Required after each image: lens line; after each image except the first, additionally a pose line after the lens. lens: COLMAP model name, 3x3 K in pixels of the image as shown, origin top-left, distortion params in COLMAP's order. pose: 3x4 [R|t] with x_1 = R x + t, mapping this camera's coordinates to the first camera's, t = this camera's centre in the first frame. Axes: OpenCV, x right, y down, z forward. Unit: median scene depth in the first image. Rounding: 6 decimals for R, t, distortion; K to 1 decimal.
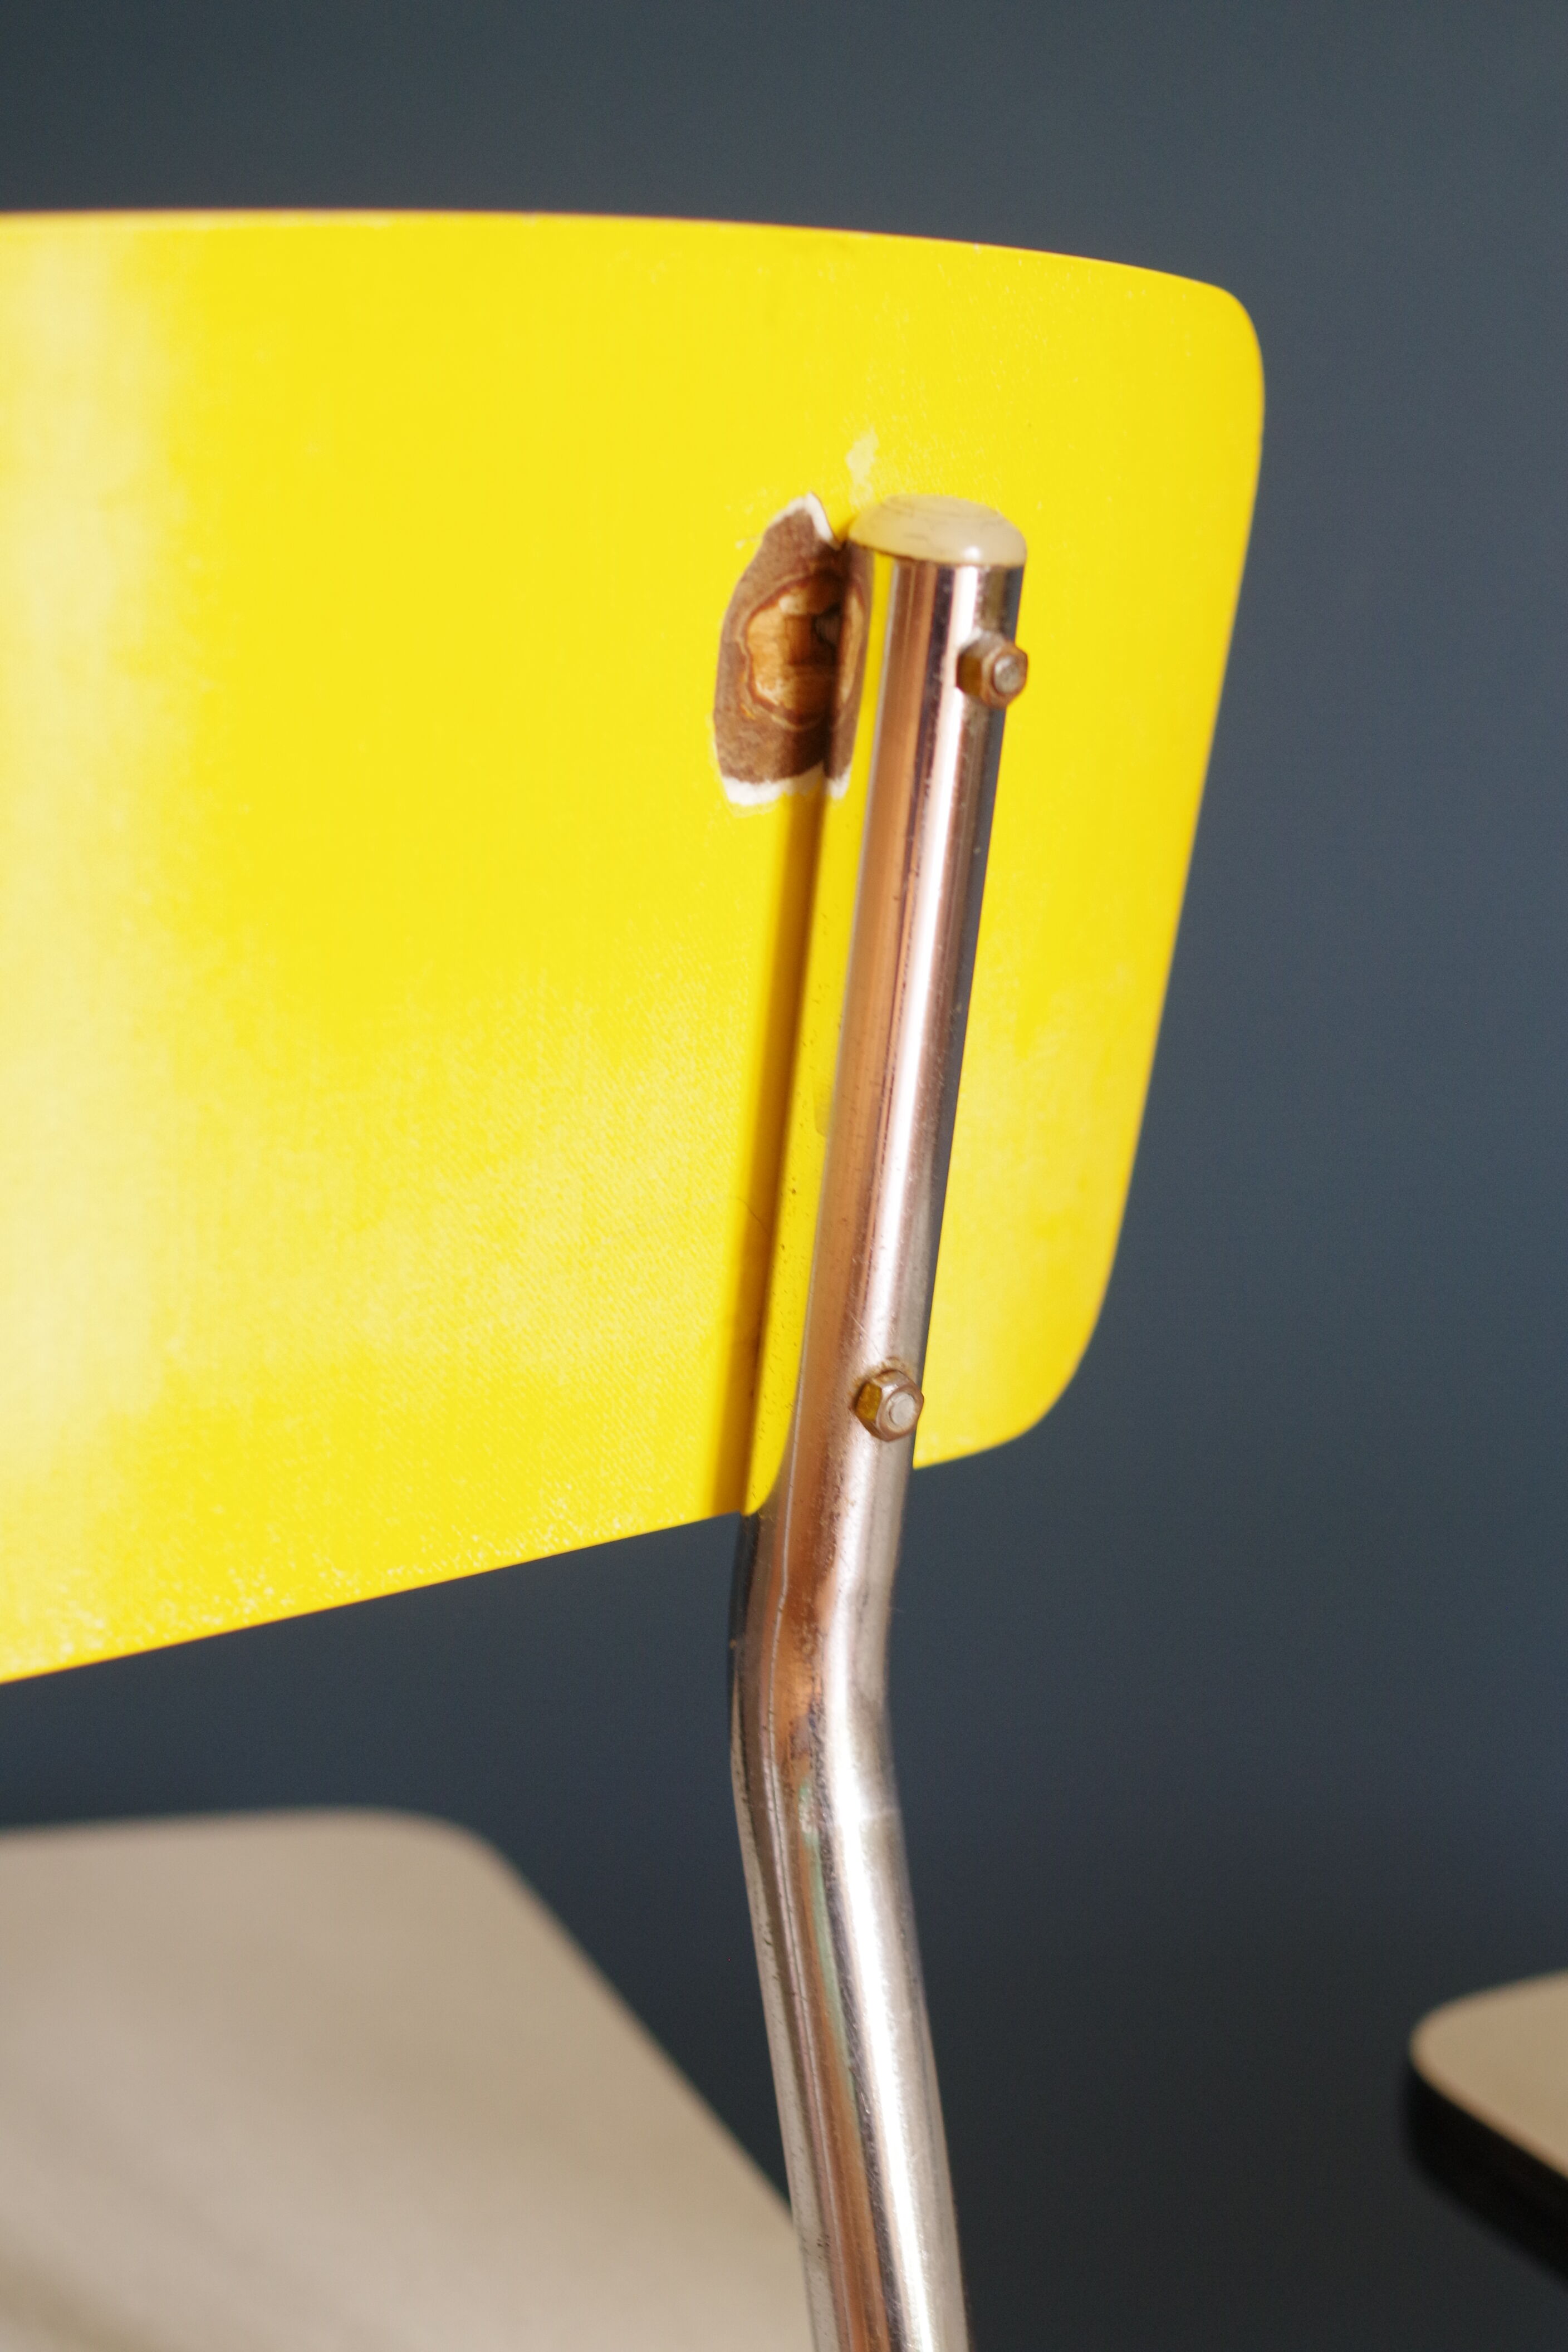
lens RADIAL K [[3644.4, 0, 792.5], [0, 3644.4, 1162.5], [0, 0, 1]] dist [-0.084460, 0.000000]
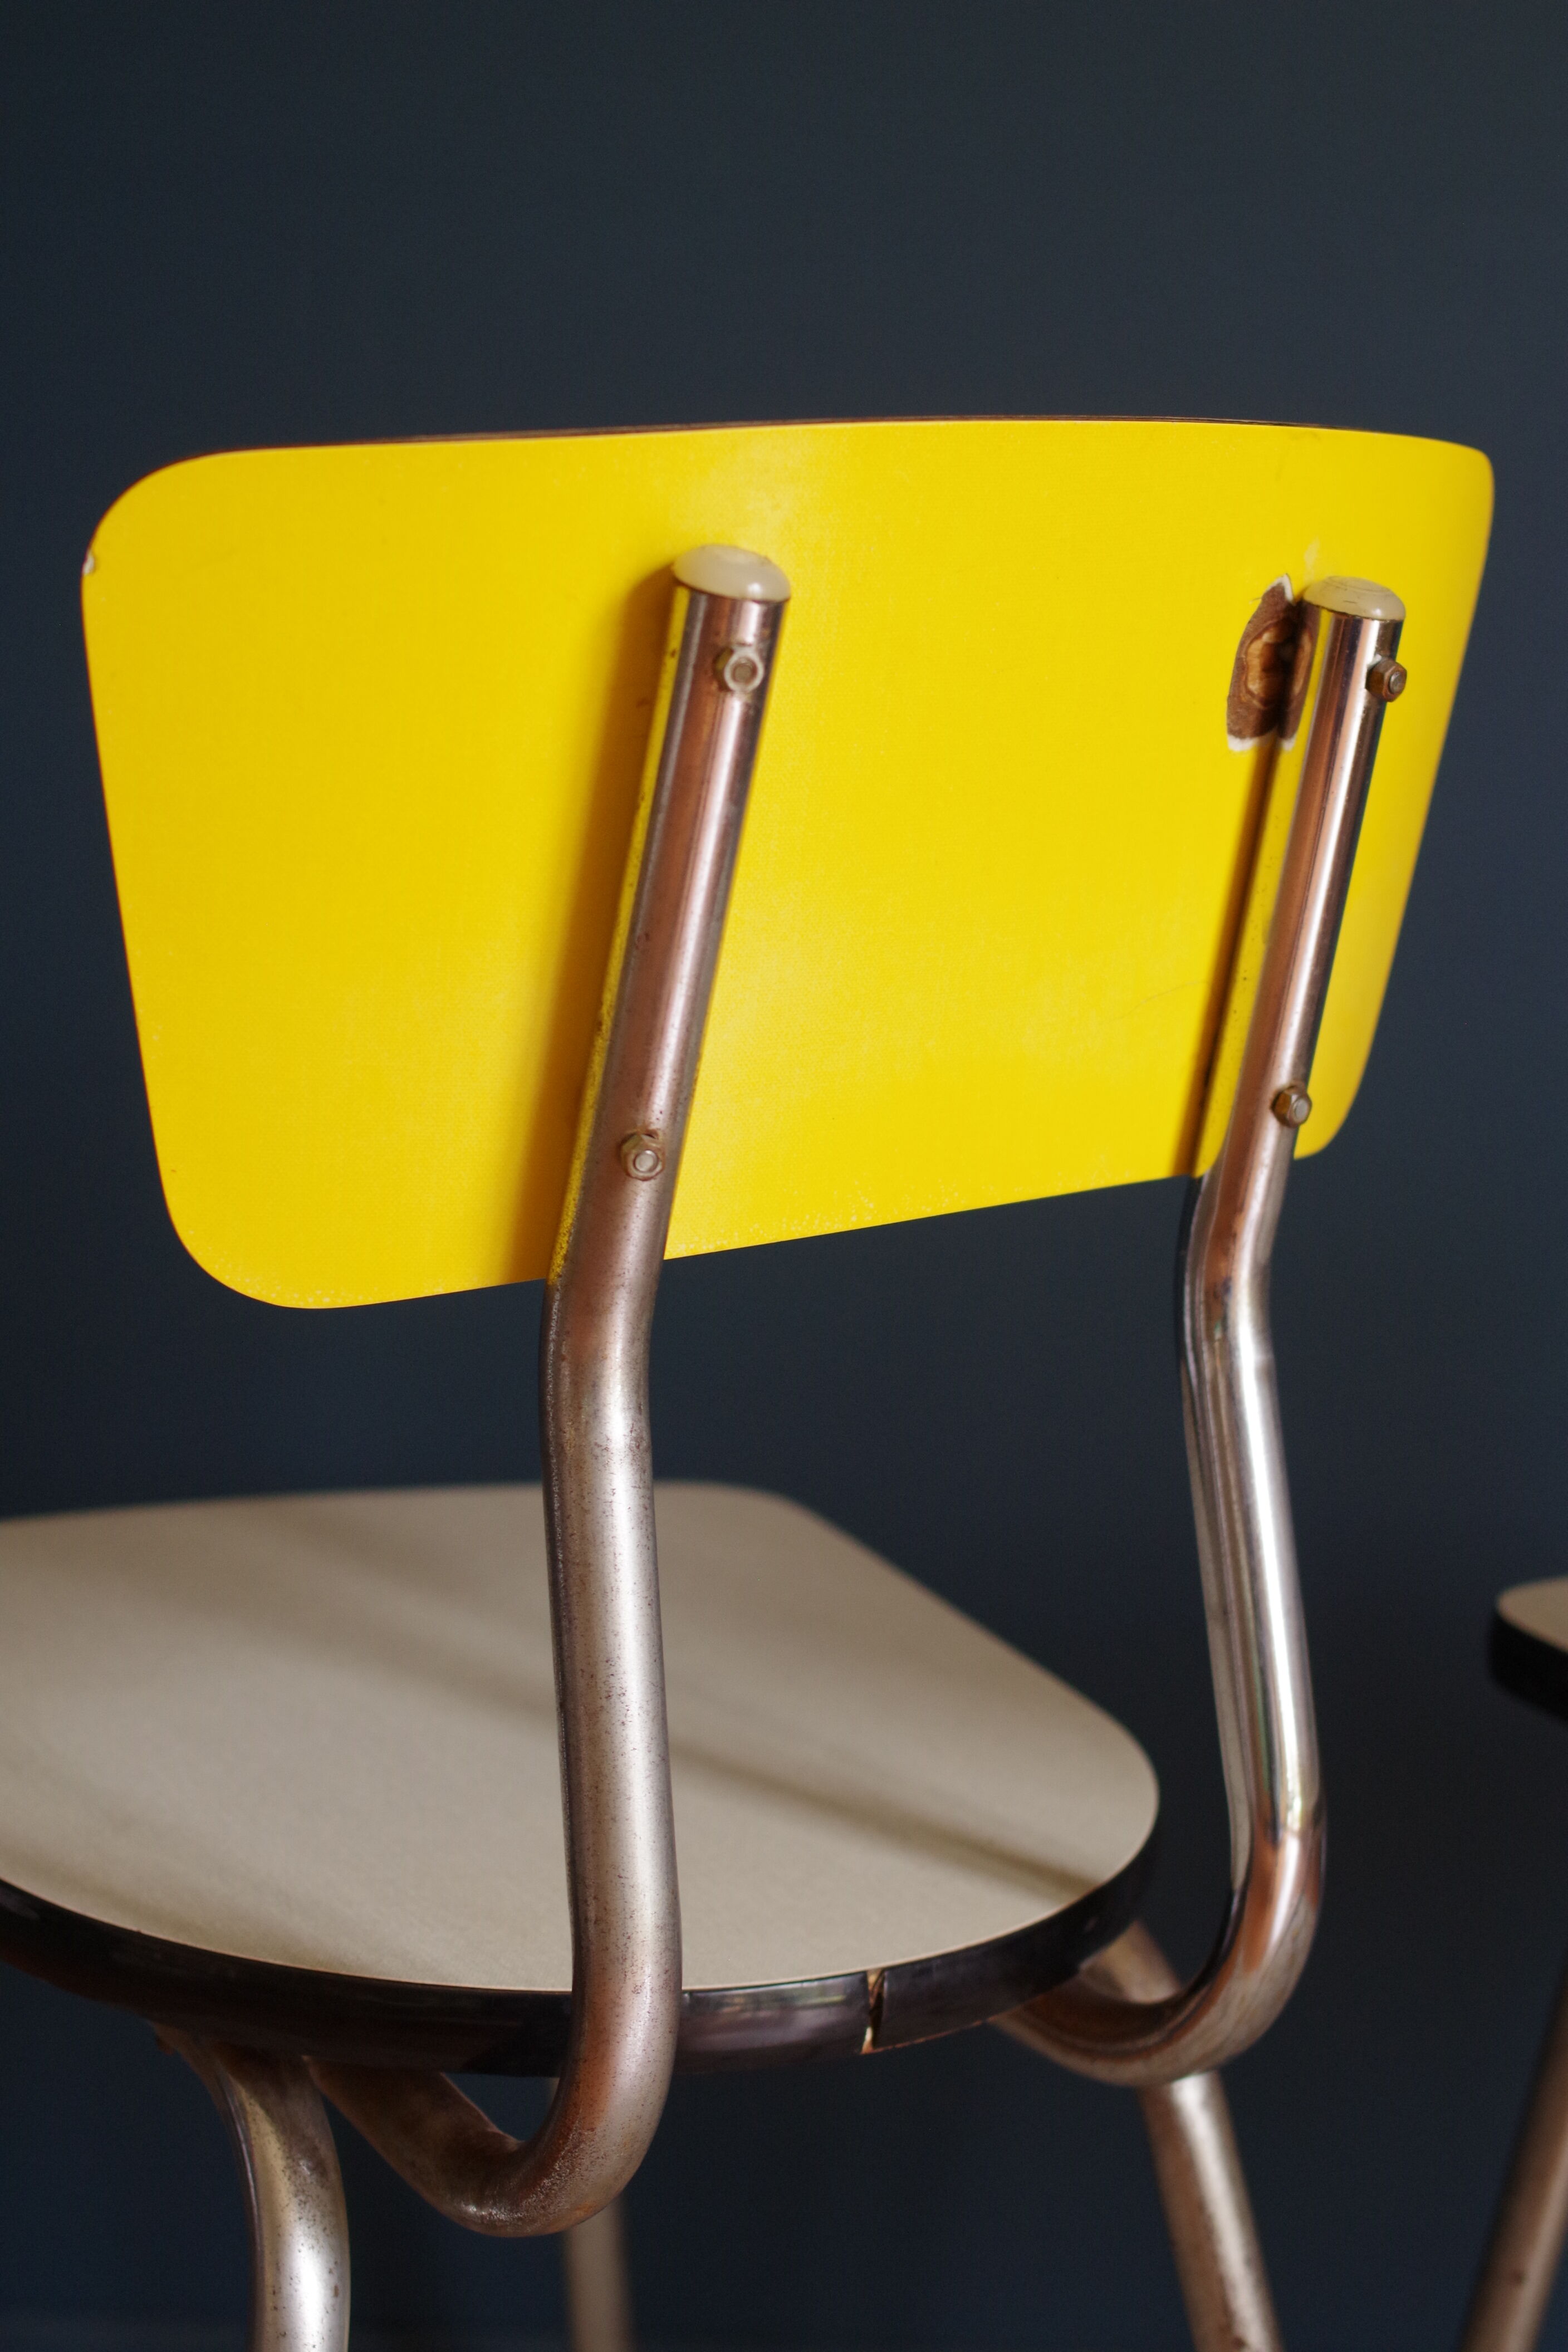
lens RADIAL K [[3644.4, 0, 775.9], [0, 3644.4, 1187.0], [0, 0, 1]] dist [-0.084460, 0.000000]
pose [[0.997243, 0.025279, 0.069770, -0.351049], [-0.025368, 0.999678, 0.000387, 0.115568], [-0.069738, -0.002156, 0.997563, -0.722296]]
